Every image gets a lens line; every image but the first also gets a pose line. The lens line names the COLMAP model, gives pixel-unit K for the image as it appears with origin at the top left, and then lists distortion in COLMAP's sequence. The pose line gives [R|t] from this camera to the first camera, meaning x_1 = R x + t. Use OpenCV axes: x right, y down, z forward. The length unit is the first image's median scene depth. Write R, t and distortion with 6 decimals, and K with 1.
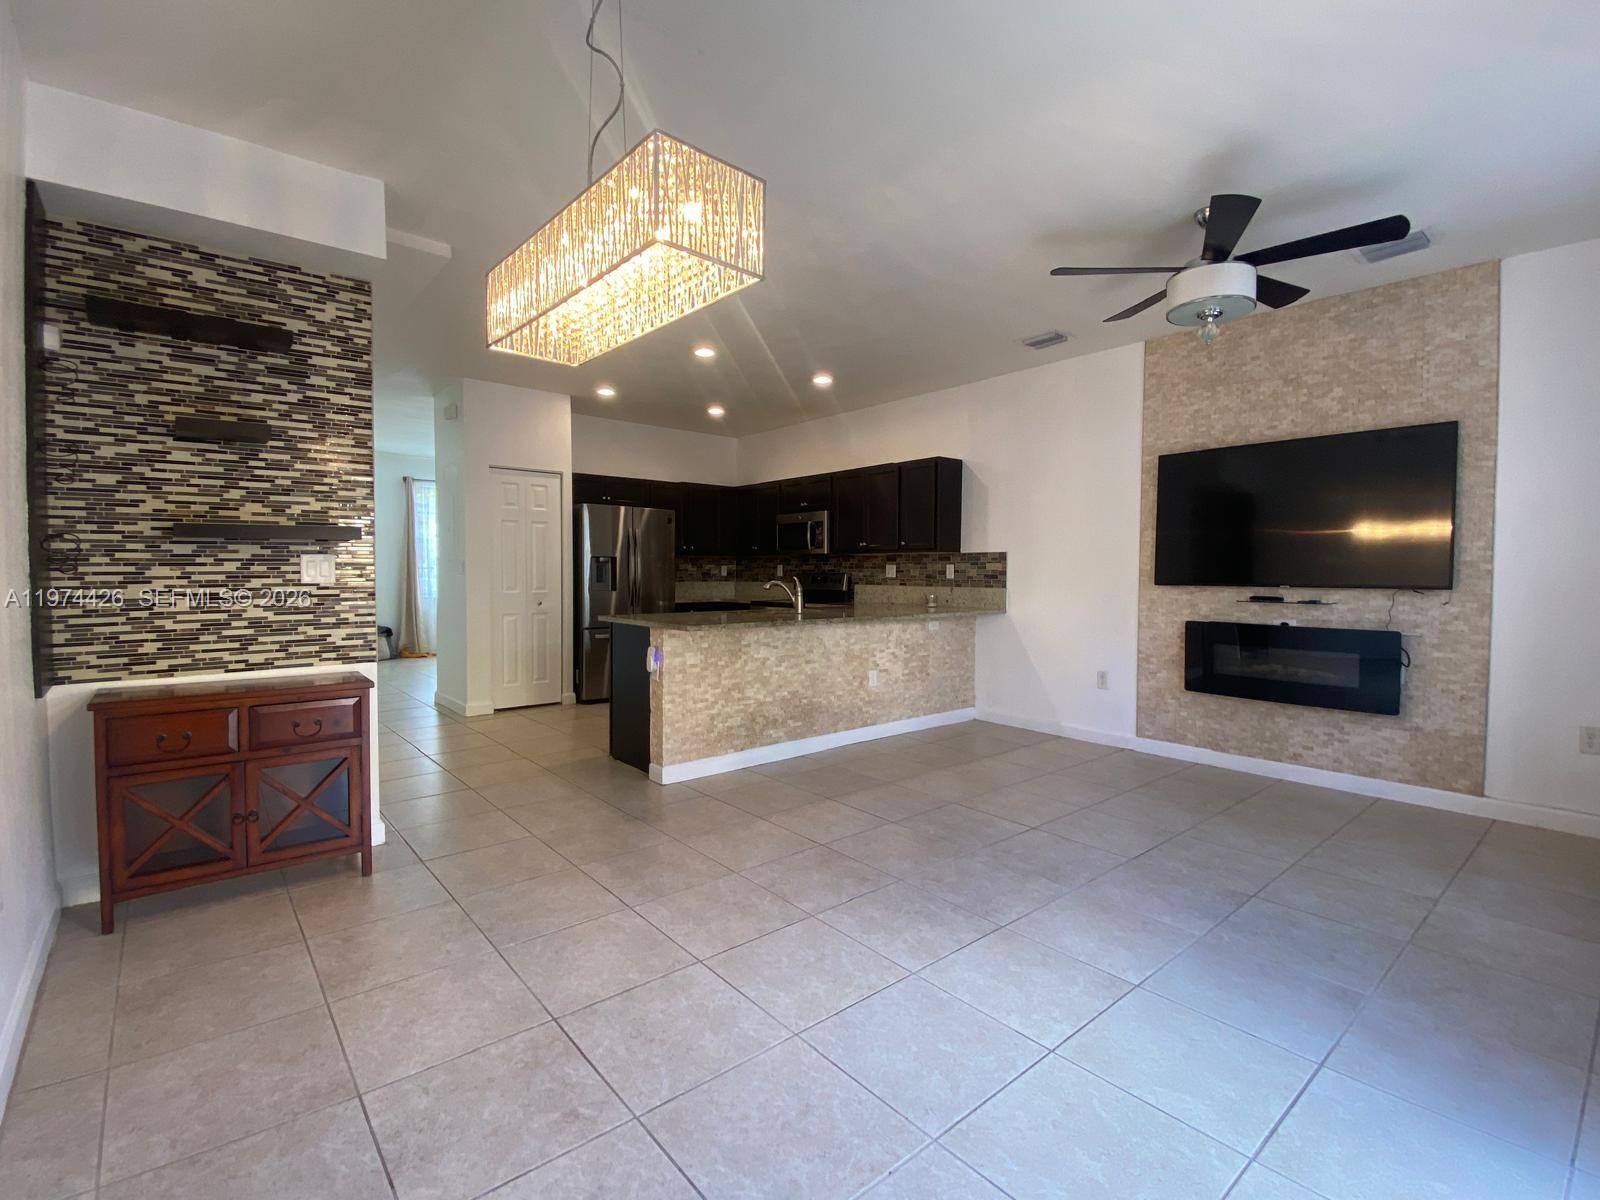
lens RADIAL K [[741.8, 0, 791.1], [0, 741.8, 600.0], [0, 0, 1]] dist [0.005357, -0.007475]
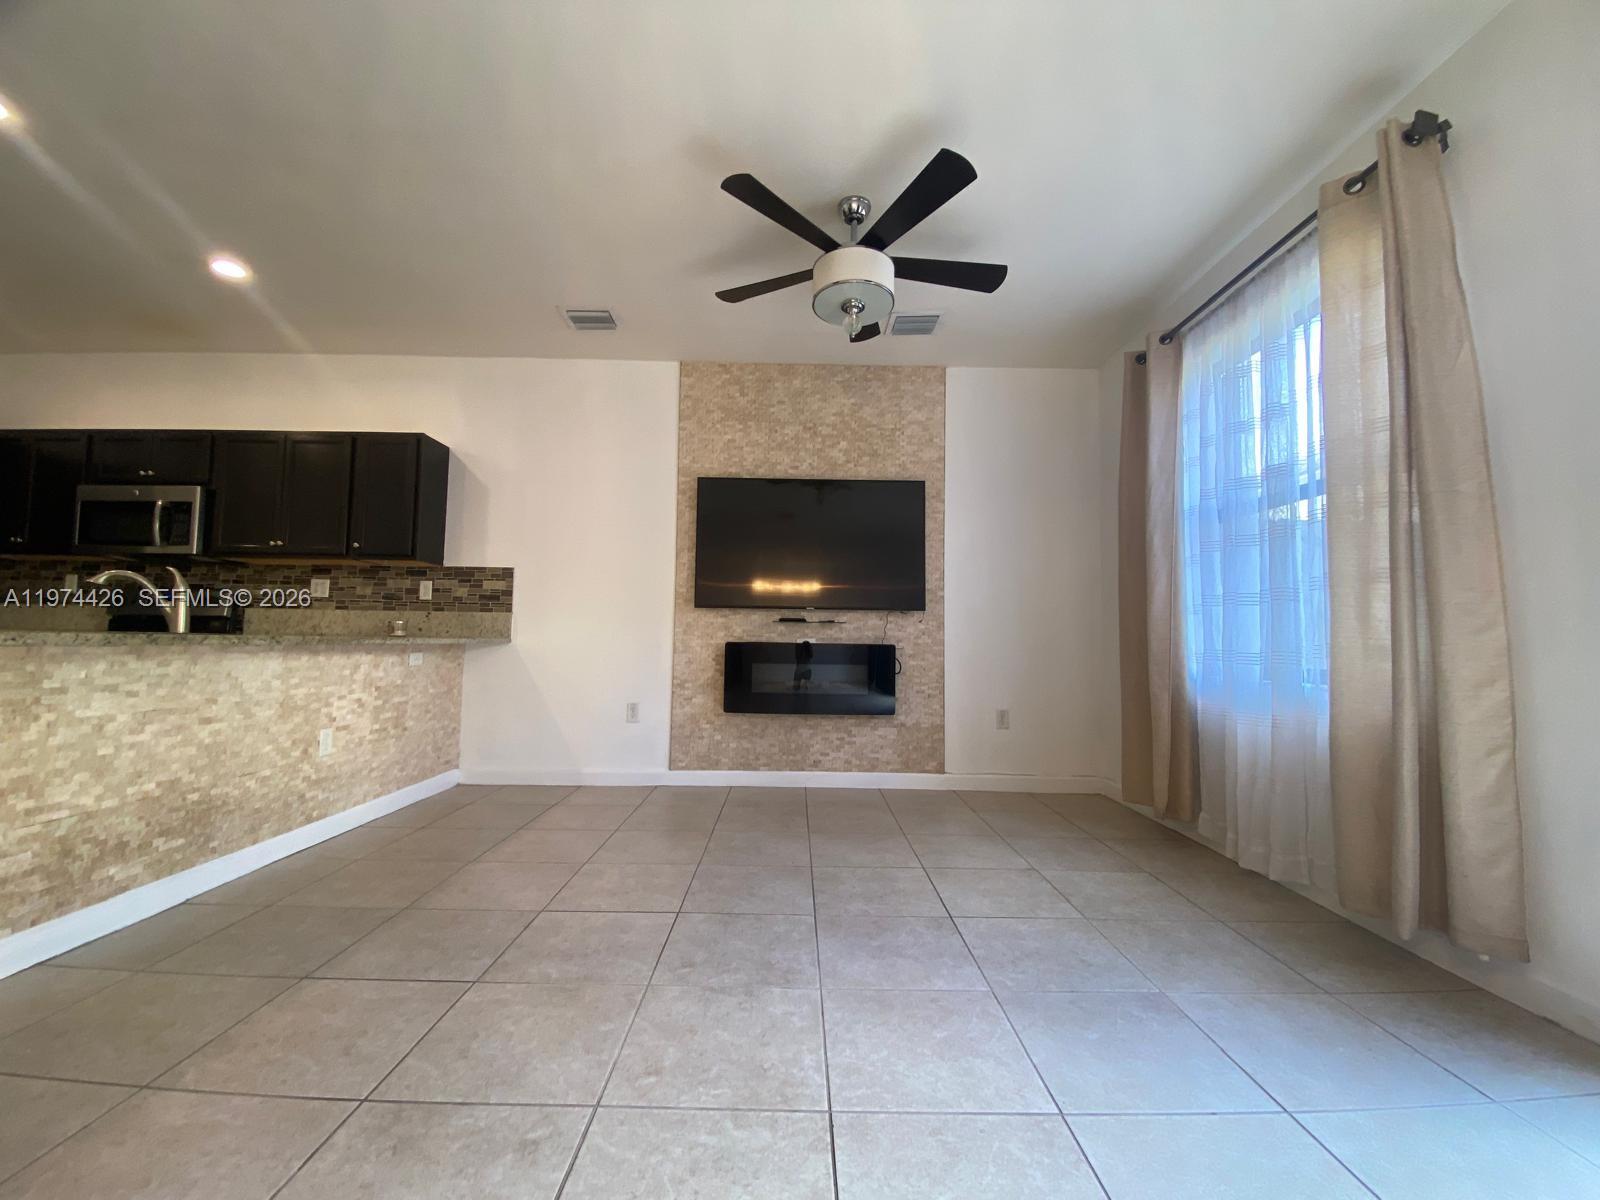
lens RADIAL K [[648.2, 0, 808.7], [0, 648.2, 601.0], [0, 0, 1]] dist [0.011661, -0.012260]
pose [[0.624773, 0.051490, 0.779107, -0.089543], [0.017498, 0.996649, -0.079899, 0.048991], [-0.780611, 0.063552, 0.621778, 0.415494]]
